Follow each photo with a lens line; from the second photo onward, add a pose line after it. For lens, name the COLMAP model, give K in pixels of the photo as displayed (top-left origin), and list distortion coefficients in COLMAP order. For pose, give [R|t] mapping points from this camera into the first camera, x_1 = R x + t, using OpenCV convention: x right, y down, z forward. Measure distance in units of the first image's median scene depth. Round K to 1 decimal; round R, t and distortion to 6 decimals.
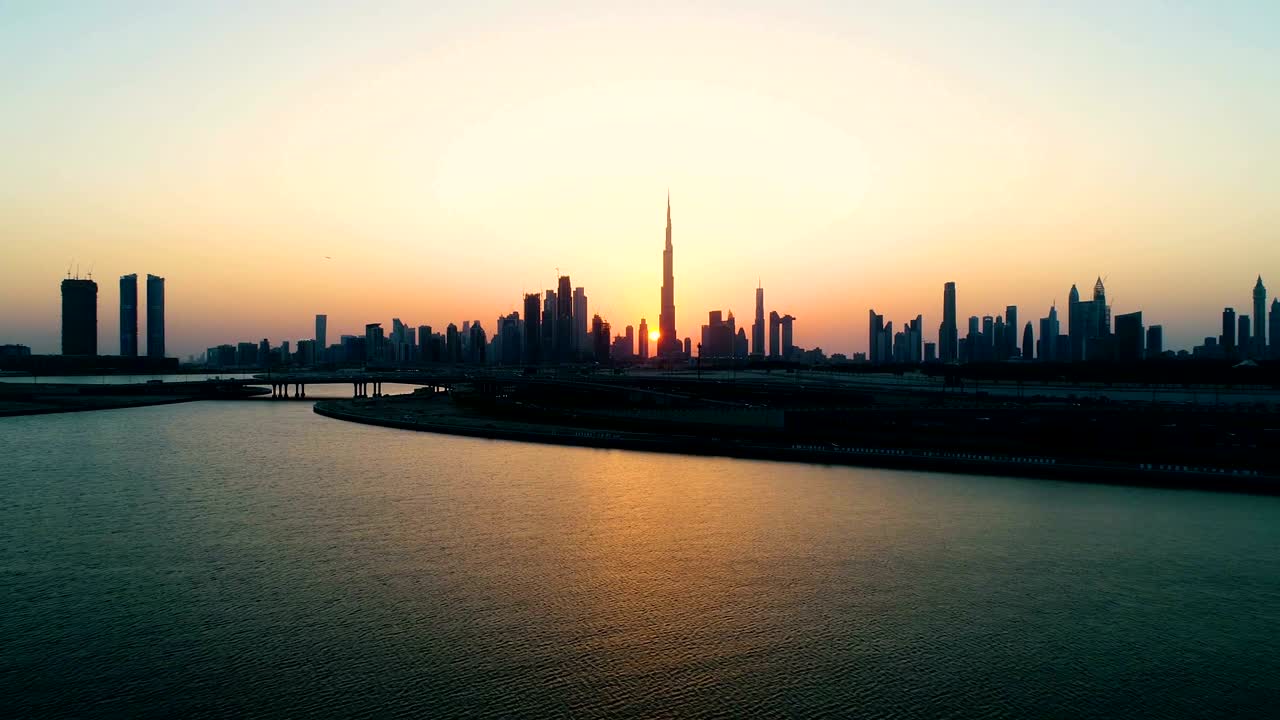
lens RADIAL K [[956.3, 0, 640.0], [0, 956.3, 360.0], [0, 0, 1]] dist [0.002078, -0.005551]
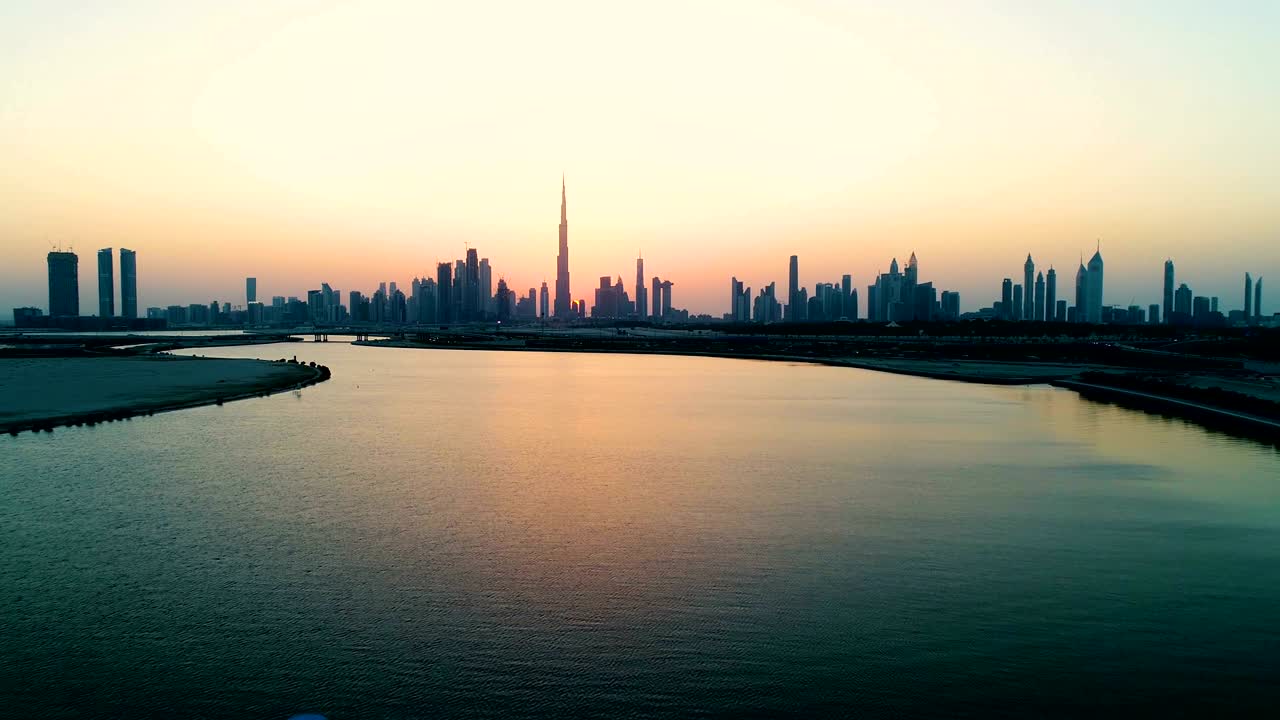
lens RADIAL K [[956.3, 0, 640.0], [0, 956.3, 360.0], [0, 0, 1]] dist [0.002078, -0.005551]
pose [[0.996010, -0.002691, 0.089199, 0.021339], [-0.001210, 0.999046, 0.043650, -0.001638], [-0.089231, -0.043584, 0.995057, -0.194958]]
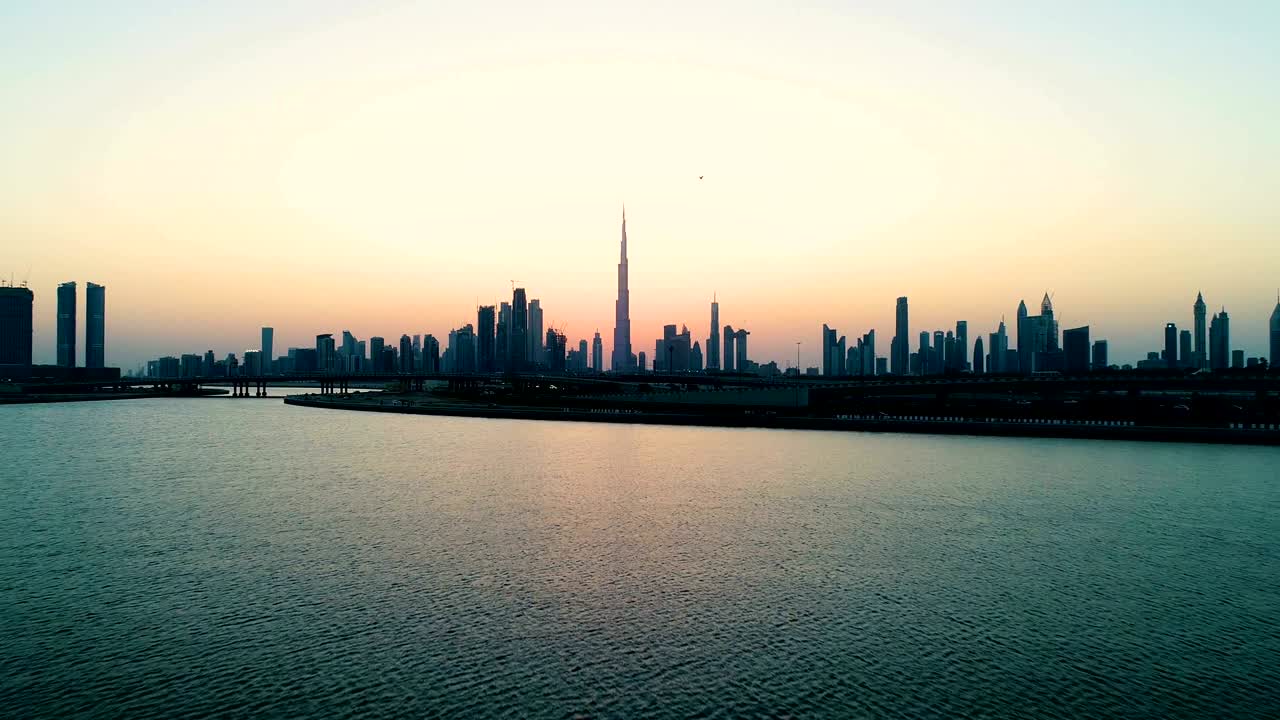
lens RADIAL K [[956.3, 0, 640.0], [0, 956.3, 360.0], [0, 0, 1]] dist [0.002078, -0.005551]
pose [[0.998626, 0.002469, 0.052348, -0.005779], [-0.001532, 0.999838, -0.017934, 0.003783], [-0.052384, 0.017829, 0.998468, 0.005888]]
